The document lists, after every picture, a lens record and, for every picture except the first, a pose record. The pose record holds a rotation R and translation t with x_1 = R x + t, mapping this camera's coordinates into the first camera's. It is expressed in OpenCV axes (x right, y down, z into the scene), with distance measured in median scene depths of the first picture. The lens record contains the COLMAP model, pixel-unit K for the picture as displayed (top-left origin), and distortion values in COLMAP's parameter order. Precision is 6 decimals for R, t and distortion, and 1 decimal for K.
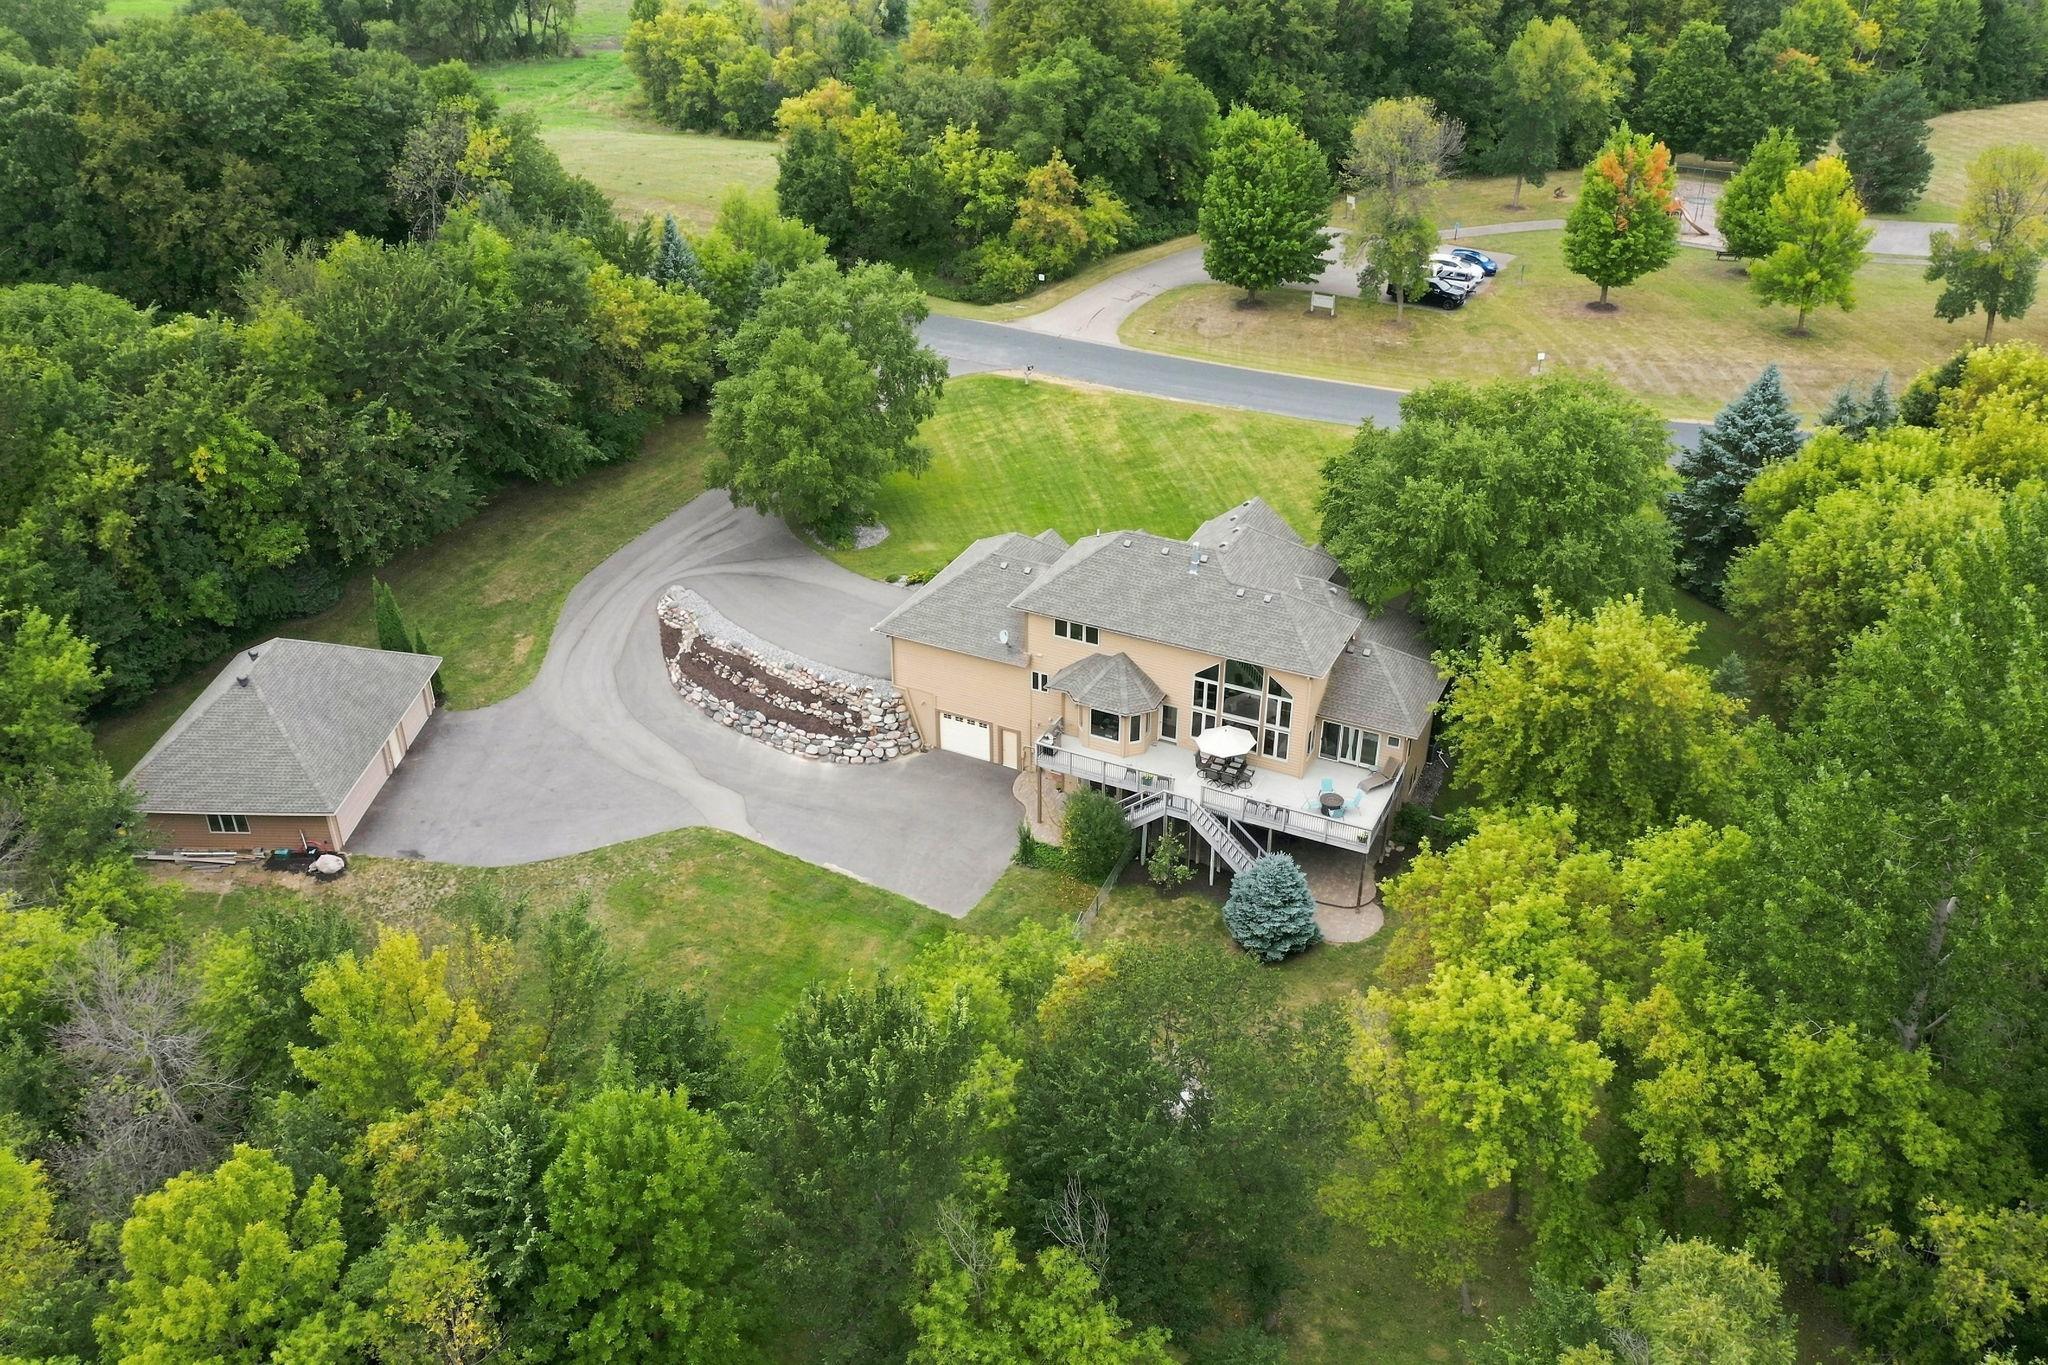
lens RADIAL K [[1622.4, 0, 1024.0], [0, 1622.4, 682.5], [0, 0, 1]] dist [-0.008161, 0.000091]
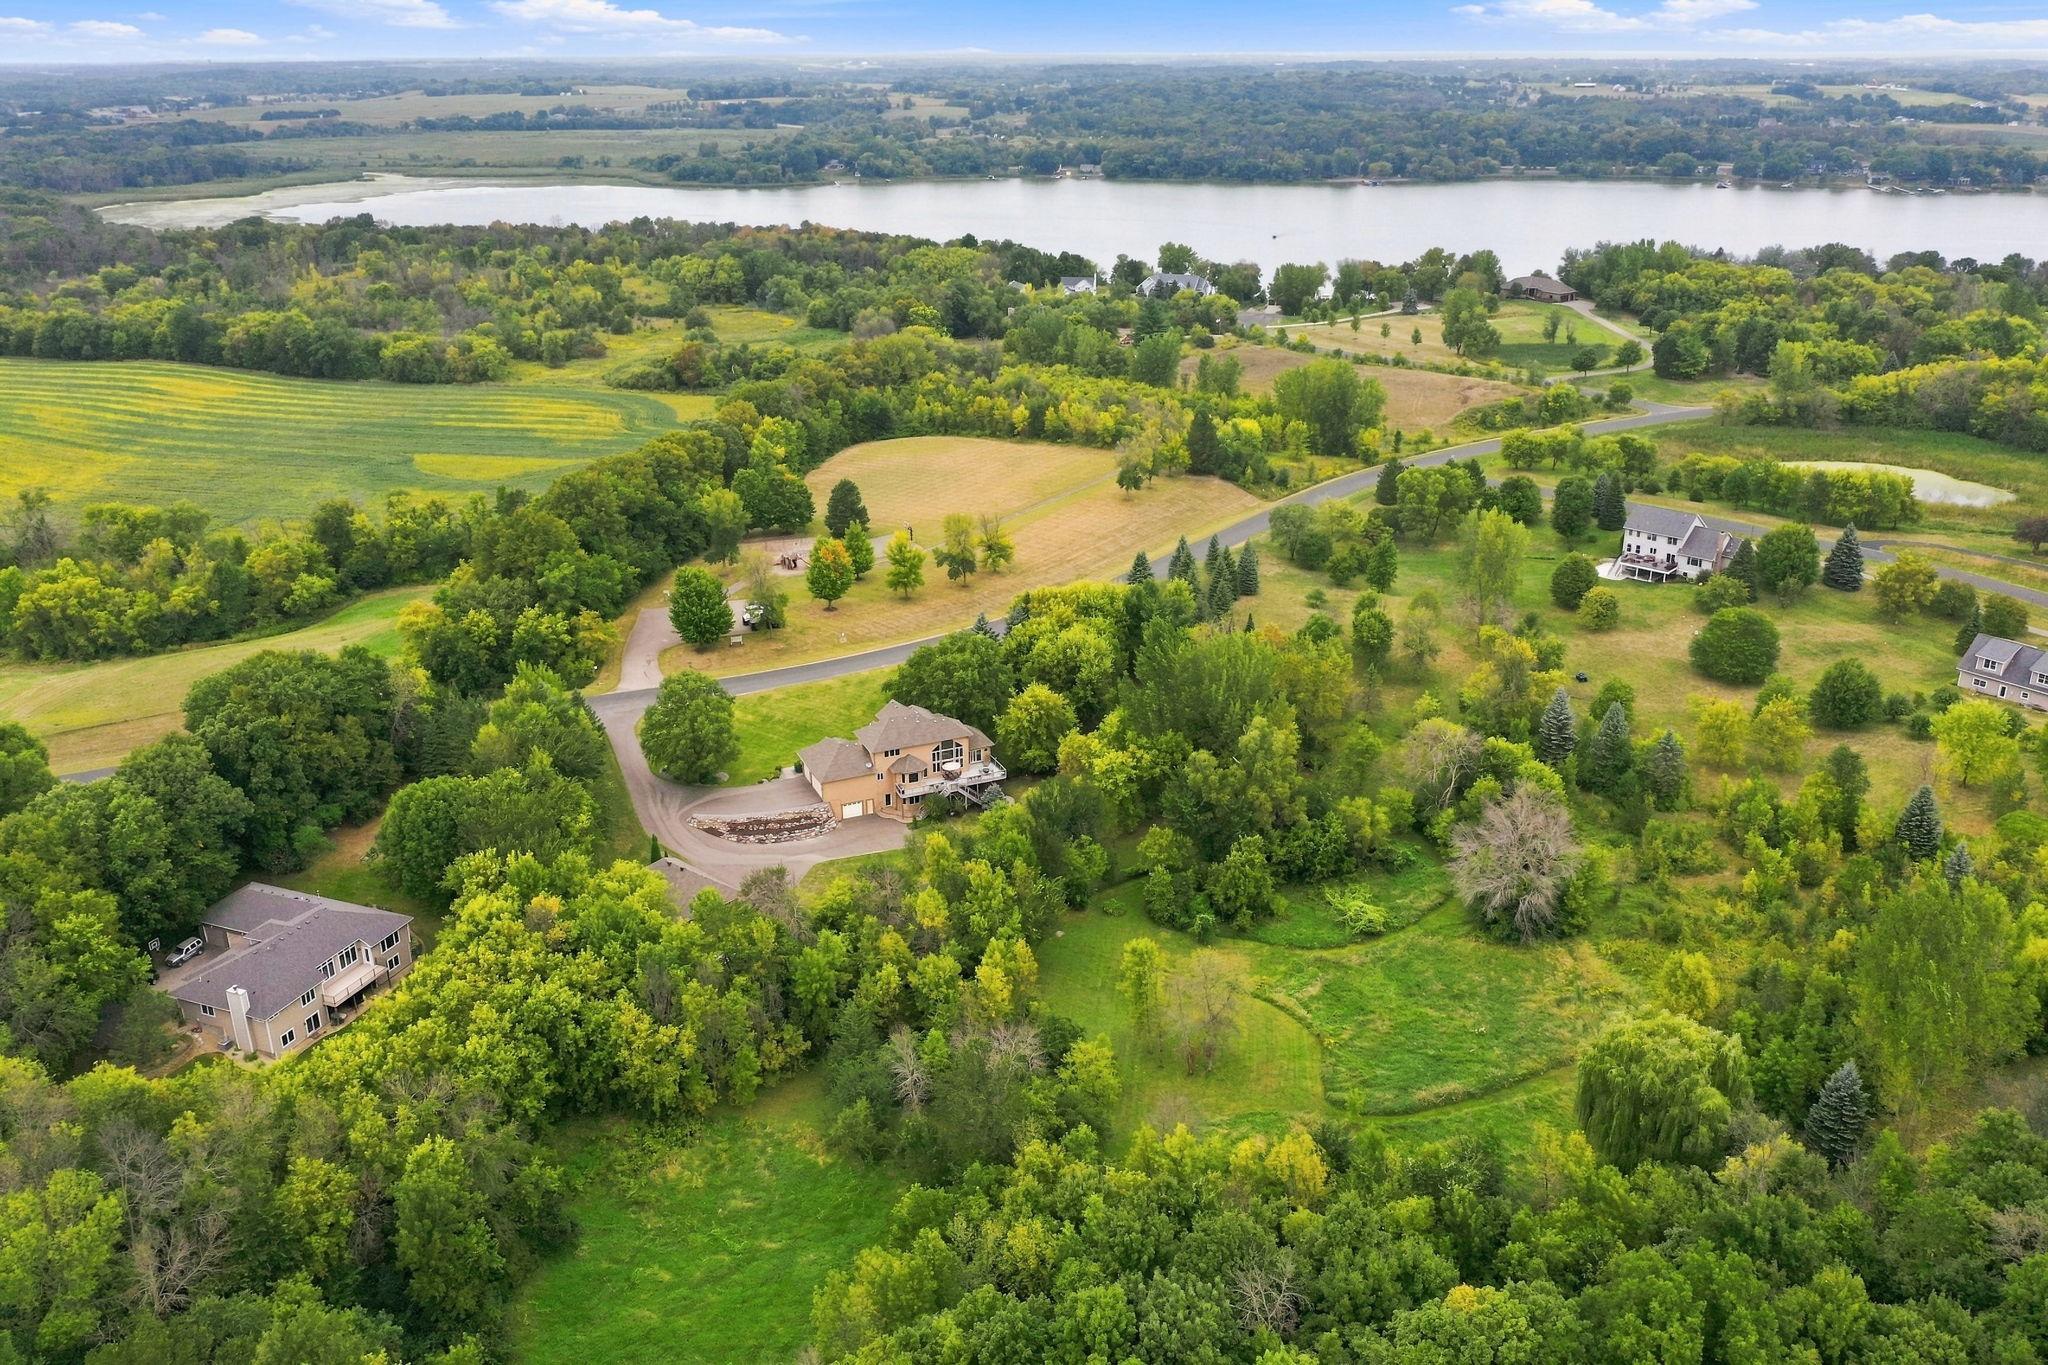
lens RADIAL K [[1622.4, 0, 1024.0], [0, 1622.4, 682.5], [0, 0, 1]] dist [-0.008161, 0.000091]
pose [[0.643242, -0.285514, 0.710438, -1.683062], [0.395118, 0.918559, 0.011409, -0.079001], [-0.655837, 0.273368, 0.703668, -1.150886]]
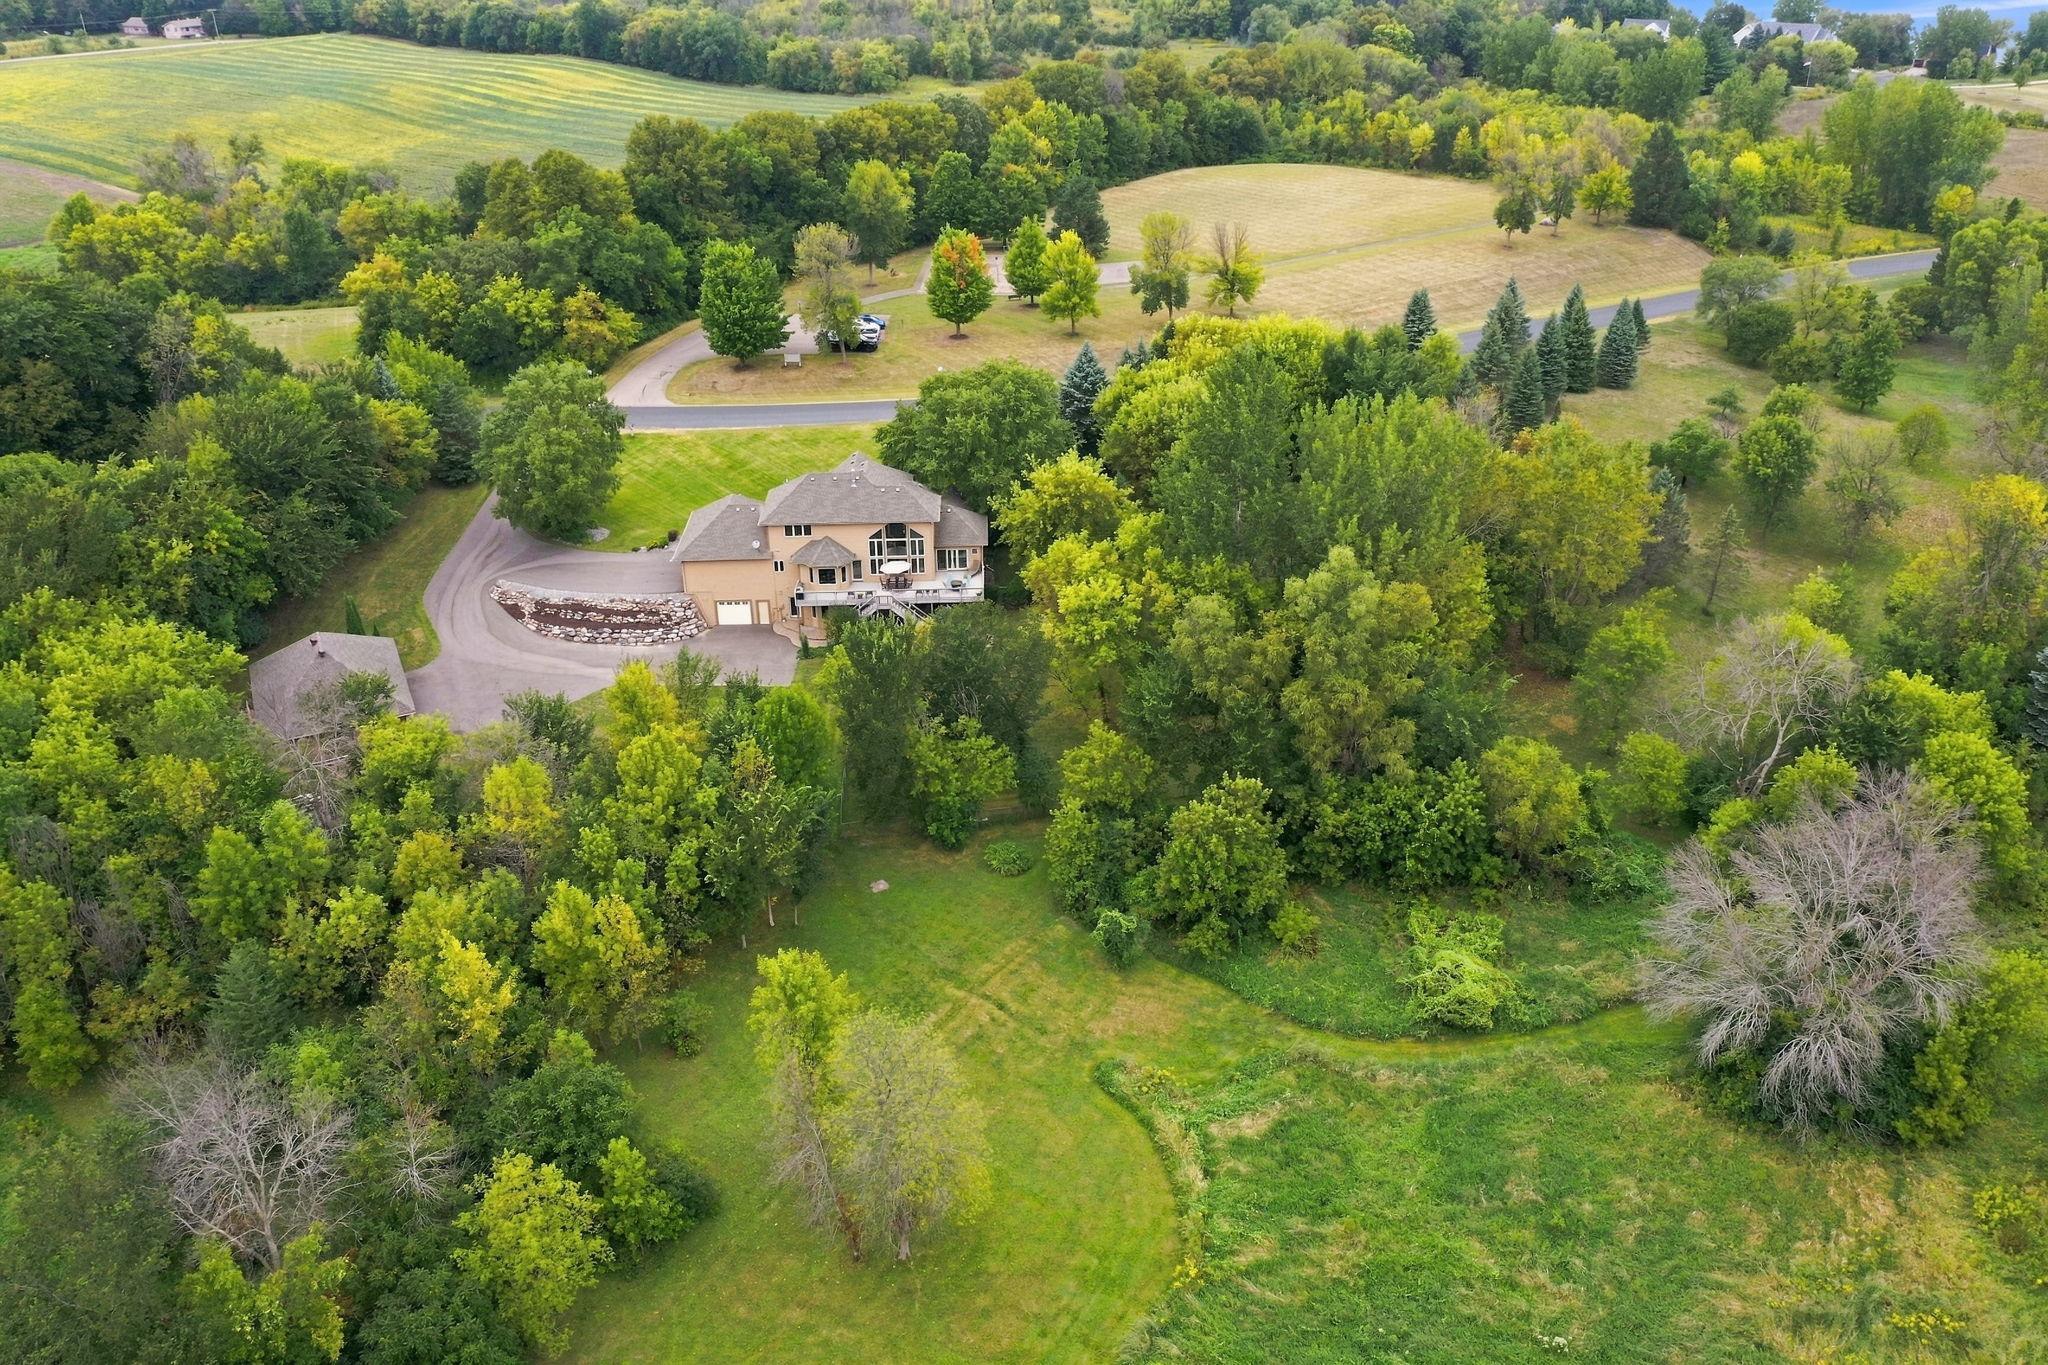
lens RADIAL K [[1622.4, 0, 1024.0], [0, 1622.4, 682.5], [0, 0, 1]] dist [-0.008161, 0.000091]
pose [[0.884505, -0.220987, 0.410873, -0.468250], [0.245903, 0.969261, -0.008051, 0.186408], [-0.396464, 0.108156, 0.911657, -0.653951]]
